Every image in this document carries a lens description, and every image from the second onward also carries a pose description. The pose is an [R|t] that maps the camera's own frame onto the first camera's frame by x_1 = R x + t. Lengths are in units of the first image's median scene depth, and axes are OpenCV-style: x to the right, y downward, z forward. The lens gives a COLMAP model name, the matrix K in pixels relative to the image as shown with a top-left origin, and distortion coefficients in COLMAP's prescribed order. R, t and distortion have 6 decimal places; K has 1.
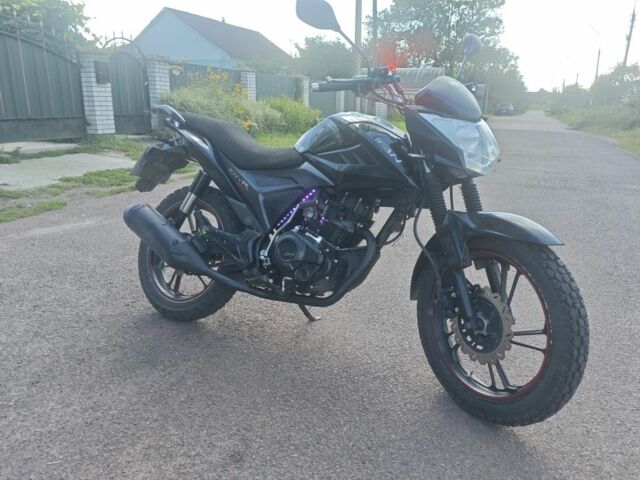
lens RADIAL K [[497.1, 0, 315.5], [0, 497.1, 242.9], [0, 0, 1]] dist [-0.002480, -0.015647]
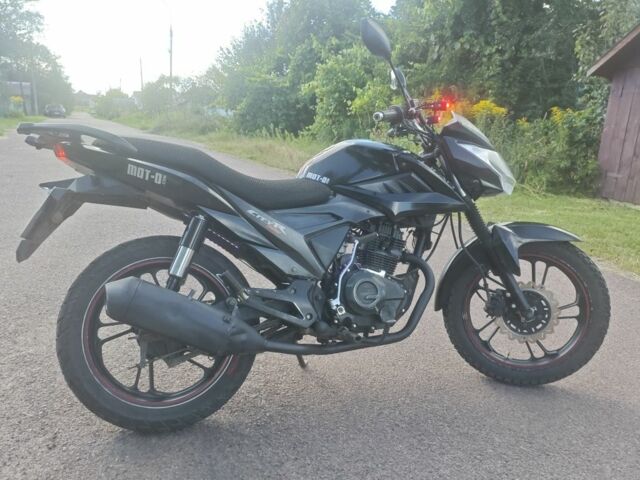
lens RADIAL K [[497.1, 0, 315.5], [0, 497.1, 242.9], [0, 0, 1]] dist [-0.002480, -0.015647]
pose [[0.670937, -0.156846, 0.724736, -0.658111], [0.159751, 0.984997, 0.065279, -0.127325], [-0.724102, 0.071979, 0.685927, 0.369879]]
